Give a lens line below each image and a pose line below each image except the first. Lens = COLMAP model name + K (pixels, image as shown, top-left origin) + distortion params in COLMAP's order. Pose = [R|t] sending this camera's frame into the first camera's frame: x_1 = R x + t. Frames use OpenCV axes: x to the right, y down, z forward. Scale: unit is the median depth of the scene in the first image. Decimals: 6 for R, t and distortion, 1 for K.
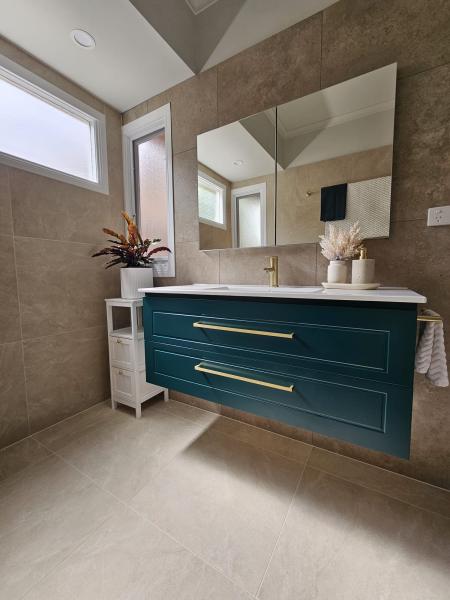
lens RADIAL K [[246.9, 0, 231.2], [0, 246.9, 297.2], [0, 0, 1]] dist [-0.004758, 0.000453]
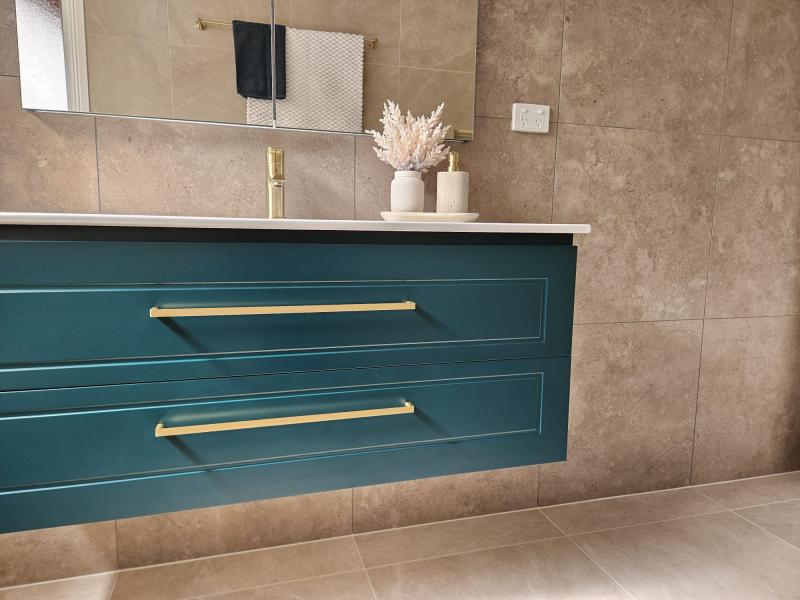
lens RADIAL K [[532.0, 0, 400.8], [0, 532.0, 295.2], [0, 0, 1]] dist [0.064998, -0.064349]
pose [[0.680062, -0.071452, 0.729664, -0.386627], [0.043144, 0.997415, 0.057460, 0.047401], [-0.731884, -0.007596, 0.681387, 0.172492]]
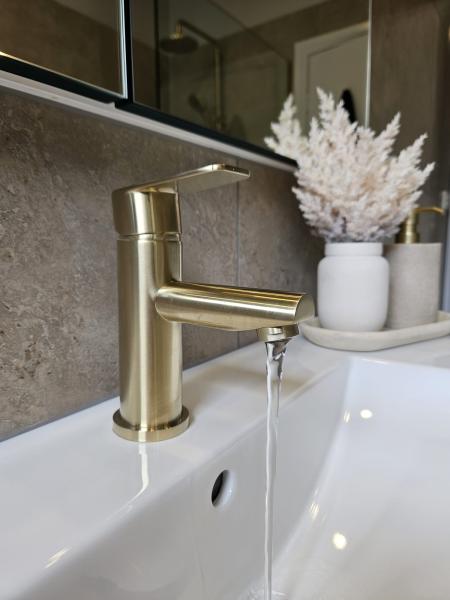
lens RADIAL K [[422.6, 0, 225.0], [0, 422.6, 300.0], [0, 0, 1]] dist [-0.001997, 0.000421]
pose [[0.084362, -0.120470, 0.989126, -0.037823], [0.103344, 0.988369, 0.111564, -0.127023], [-0.991062, 0.092808, 0.095831, 0.927897]]
